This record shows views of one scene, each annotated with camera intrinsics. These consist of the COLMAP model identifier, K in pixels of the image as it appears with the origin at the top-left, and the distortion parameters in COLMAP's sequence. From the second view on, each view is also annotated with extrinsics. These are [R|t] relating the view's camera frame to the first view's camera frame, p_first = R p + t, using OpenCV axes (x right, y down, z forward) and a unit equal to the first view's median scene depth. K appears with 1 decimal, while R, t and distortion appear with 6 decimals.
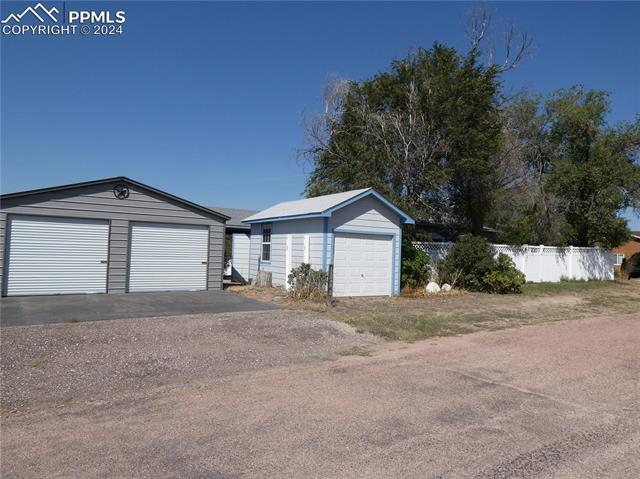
lens RADIAL K [[454.5, 0, 320.6], [0, 454.5, 238.7], [0, 0, 1]] dist [-0.004830, 0.003659]
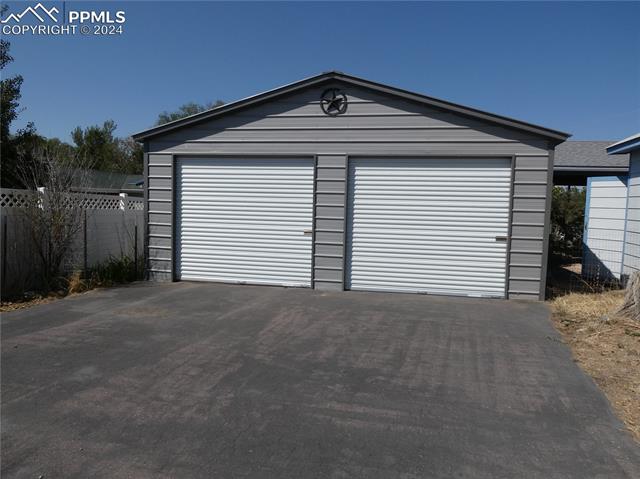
lens RADIAL K [[454.5, 0, 322.4], [0, 454.5, 235.6], [0, 0, 1]] dist [-0.004830, 0.003659]
pose [[0.708880, 0.040028, -0.704192, -0.065540], [0.017863, 0.997049, 0.074657, 0.012696], [0.705103, -0.065502, 0.706073, 0.598863]]
